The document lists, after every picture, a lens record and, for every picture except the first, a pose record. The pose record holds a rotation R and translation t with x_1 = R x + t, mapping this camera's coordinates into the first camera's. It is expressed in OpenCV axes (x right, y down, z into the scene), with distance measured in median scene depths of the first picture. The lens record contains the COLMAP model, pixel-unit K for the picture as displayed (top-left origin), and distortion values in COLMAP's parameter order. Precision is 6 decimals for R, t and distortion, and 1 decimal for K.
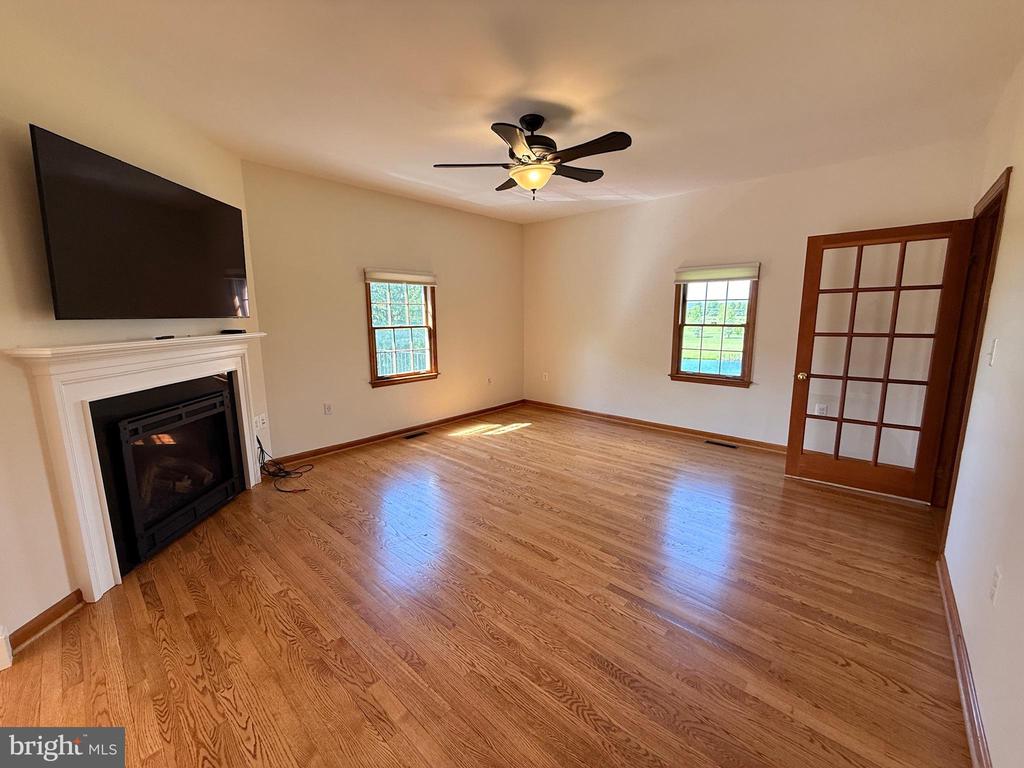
lens RADIAL K [[408.2, 0, 509.4], [0, 408.2, 380.8], [0, 0, 1]] dist [0.000473, 0.000049]
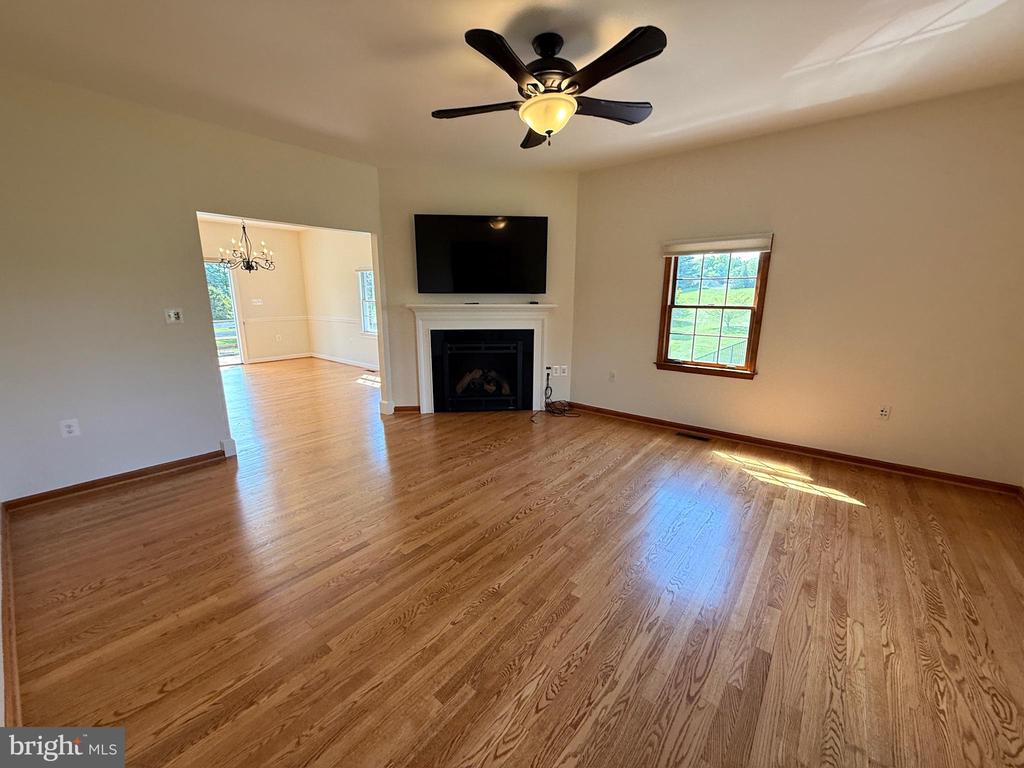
lens RADIAL K [[408.2, 0, 509.4], [0, 408.2, 380.8], [0, 0, 1]] dist [0.000473, 0.000049]
pose [[0.060568, 0.211972, -0.975397, 0.630705], [-0.161973, 0.966327, 0.199943, -0.098019], [0.984935, 0.145878, 0.092862, 0.618410]]
